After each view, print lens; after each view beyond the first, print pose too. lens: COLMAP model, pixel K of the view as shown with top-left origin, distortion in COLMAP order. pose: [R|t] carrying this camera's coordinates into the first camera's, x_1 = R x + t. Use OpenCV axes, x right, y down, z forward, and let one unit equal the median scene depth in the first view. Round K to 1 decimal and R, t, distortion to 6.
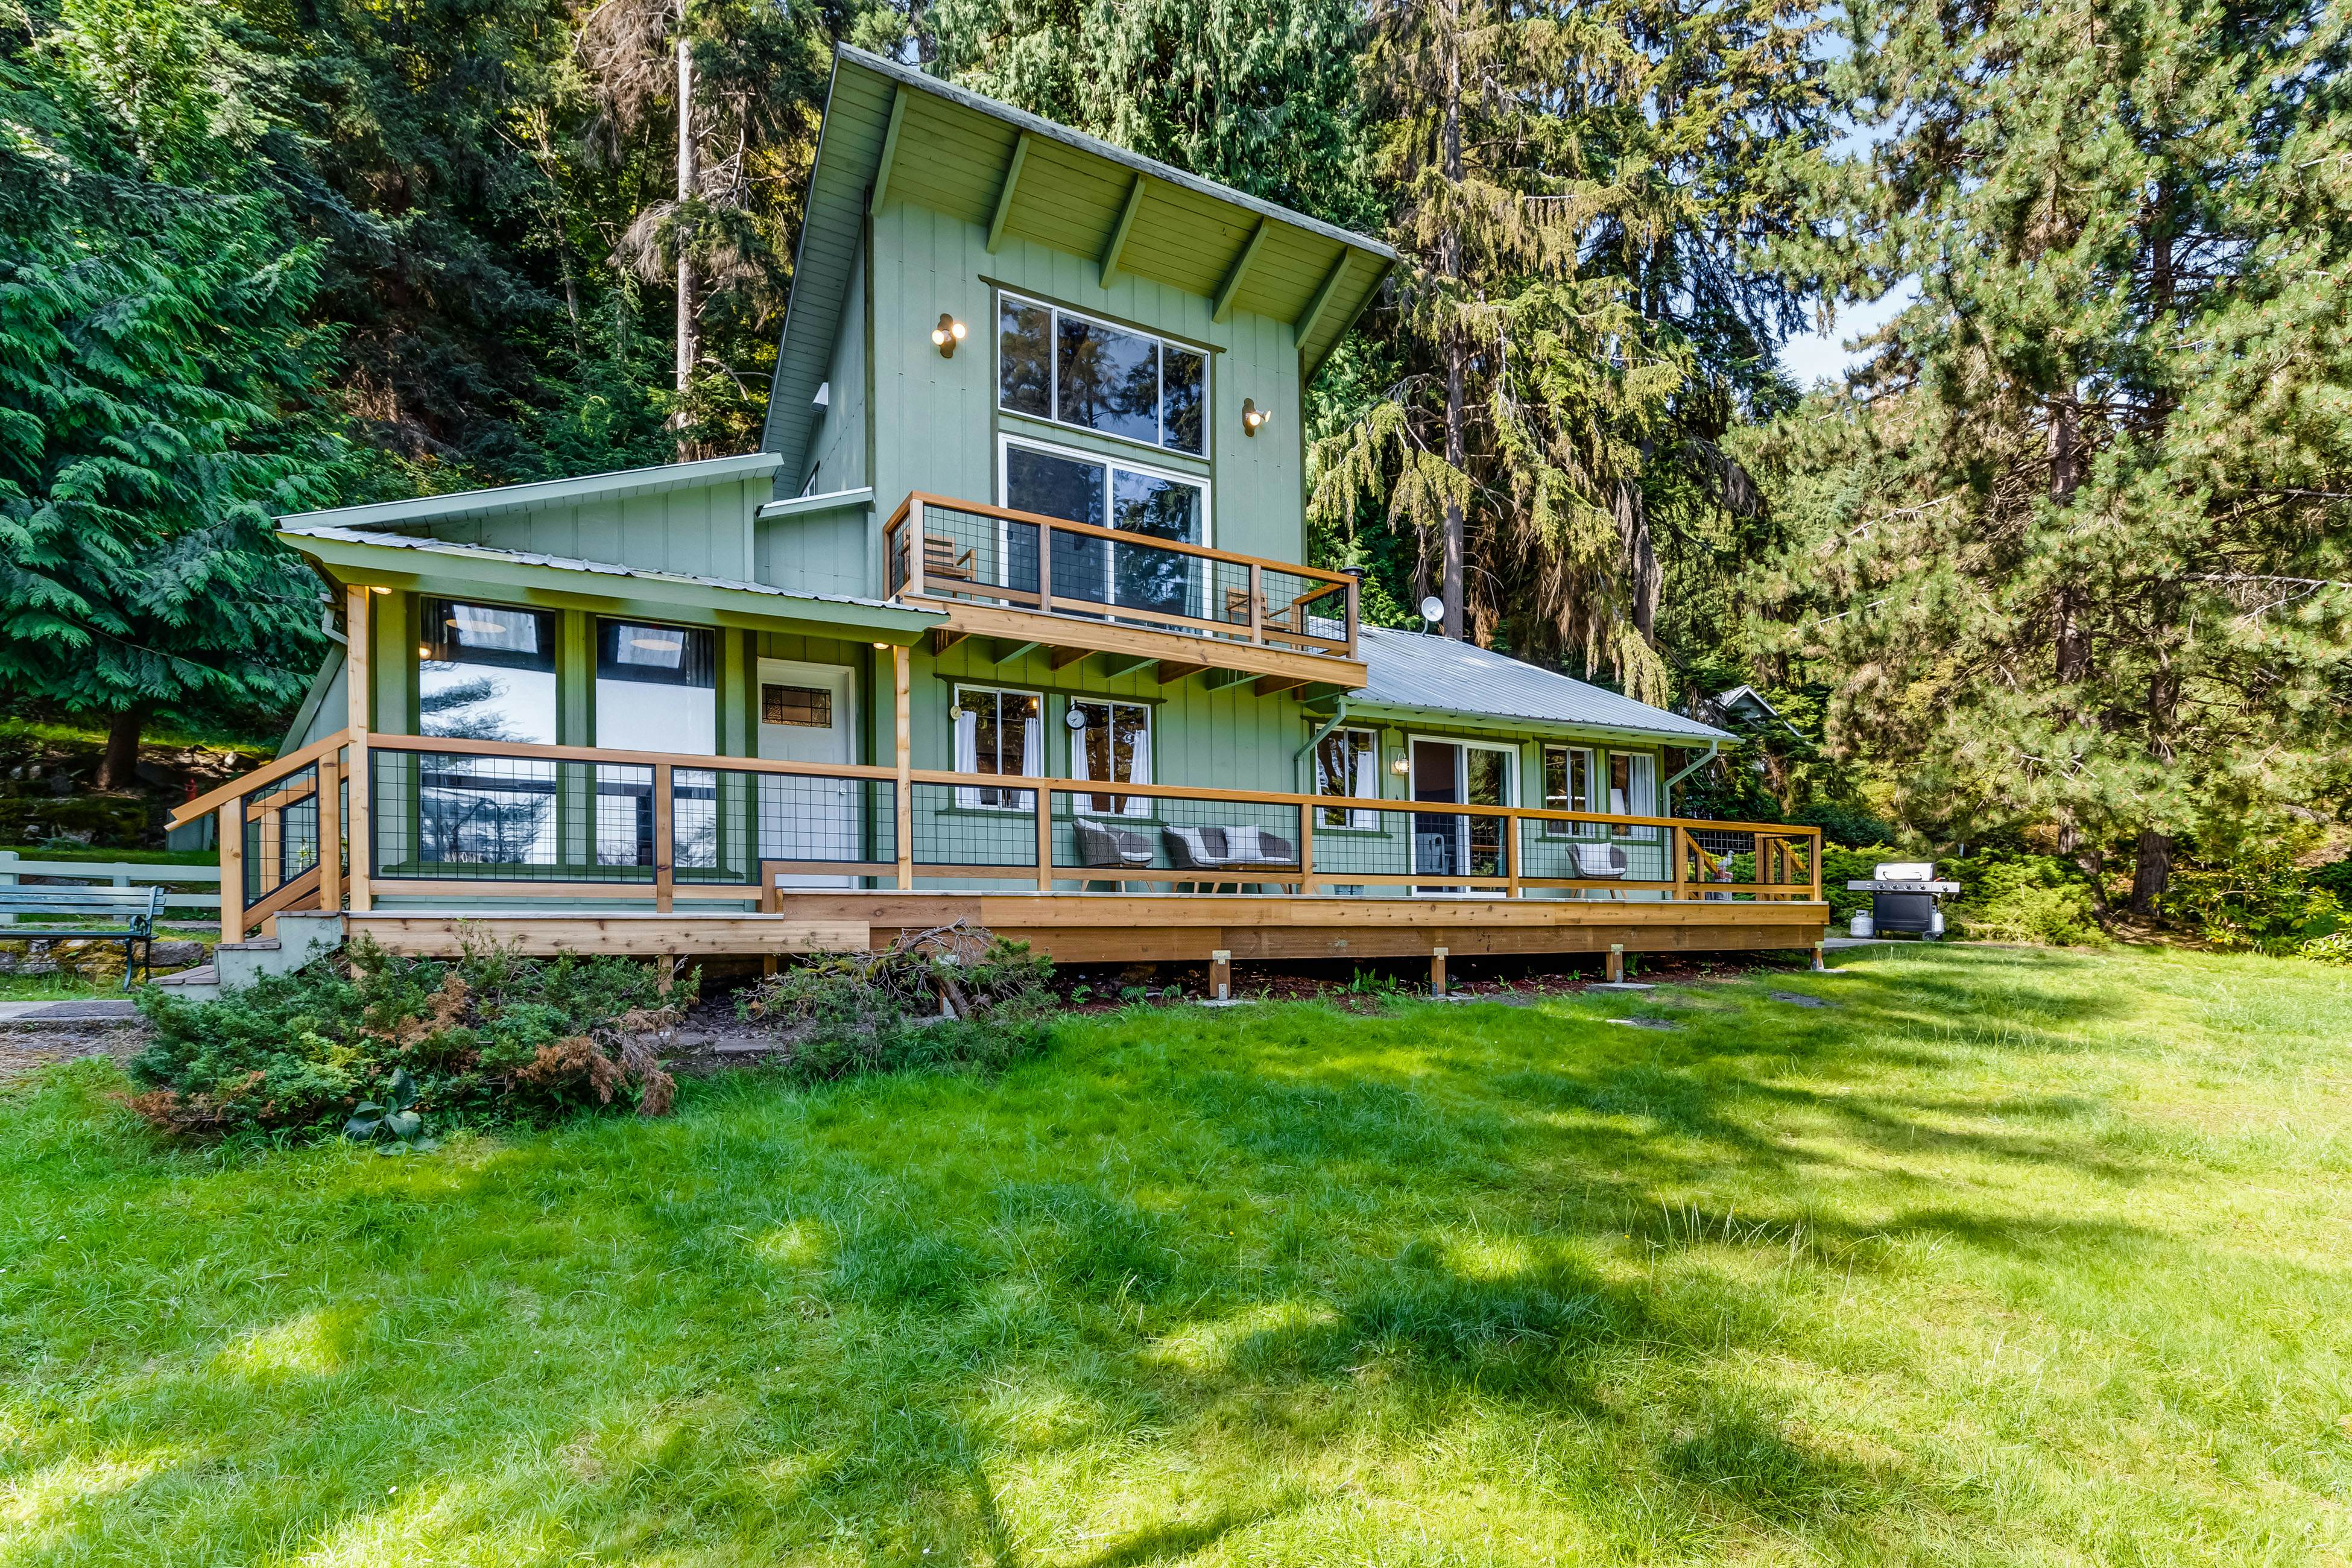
lens RADIAL K [[1215.0, 0, 1176.6], [0, 1215.0, 881.8], [0, 0, 1]] dist [0.004609, 0.000839]
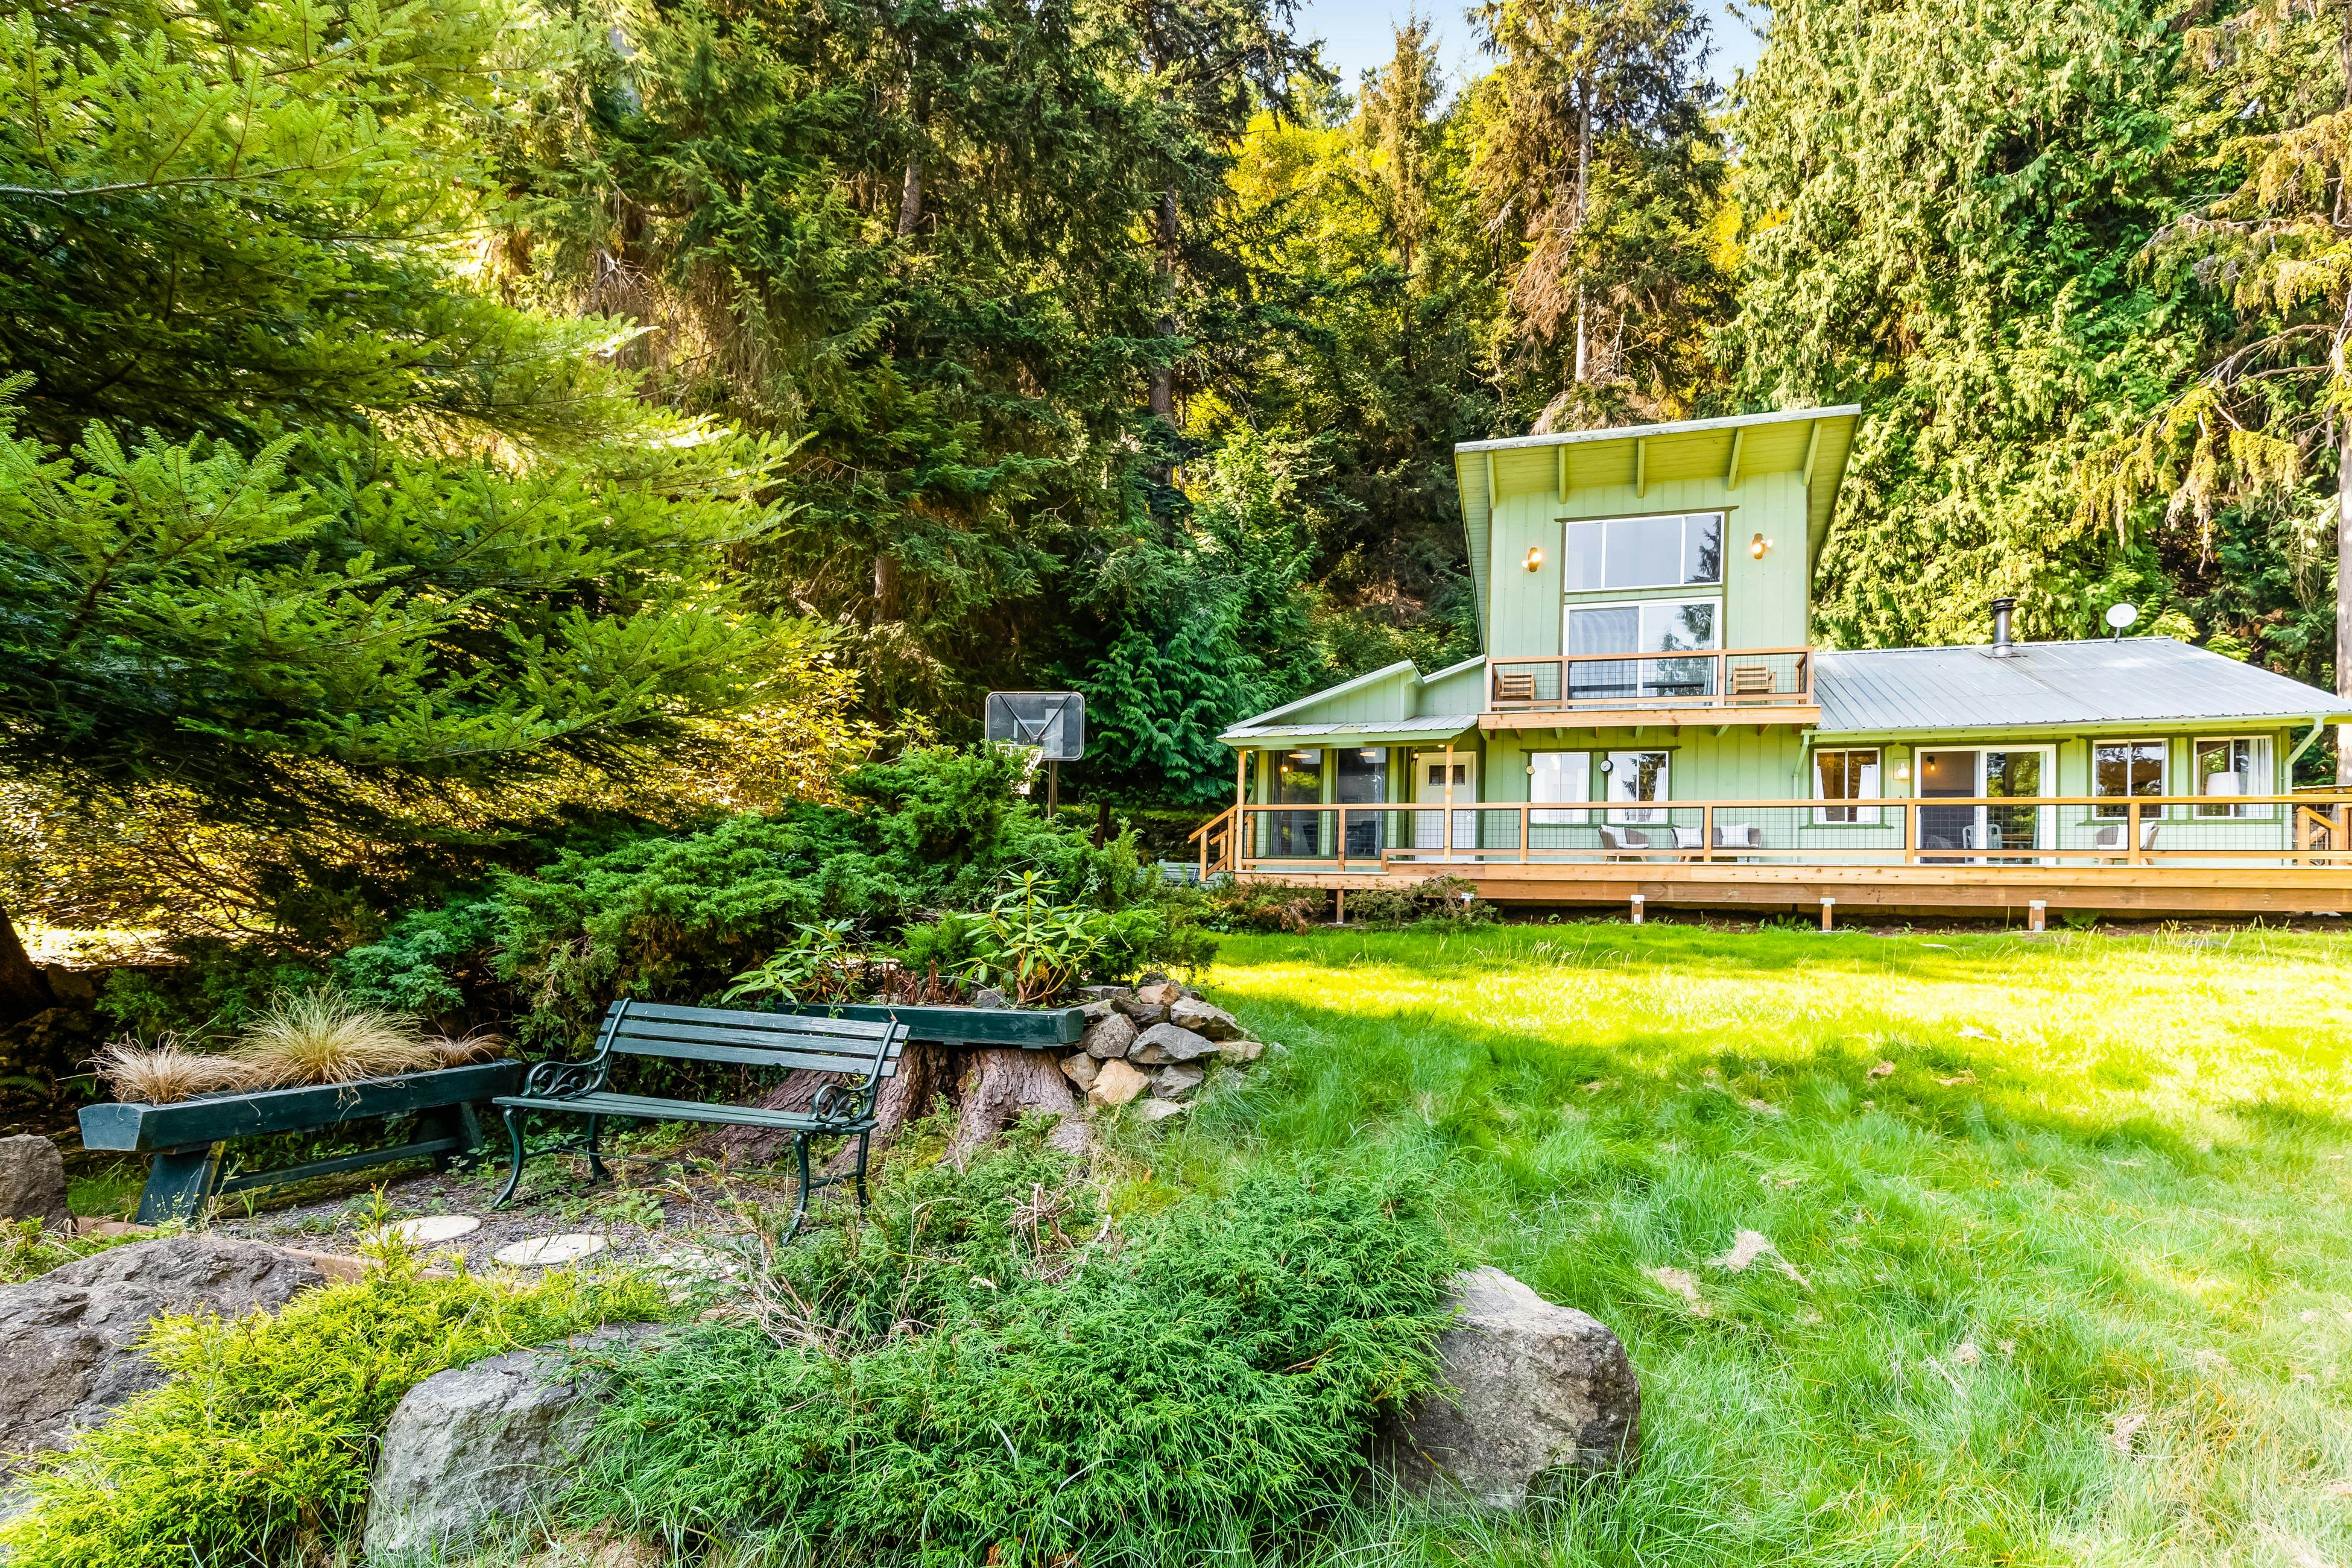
lens RADIAL K [[1032.7, 0, 1167.6], [0, 1032.7, 831.6], [0, 0, 1]] dist [0.005644, 0.000394]
pose [[0.674430, -0.048166, -0.736766, 0.478157], [-0.003204, 0.997670, -0.068156, 0.048754], [0.738332, 0.048326, 0.672704, -0.351302]]
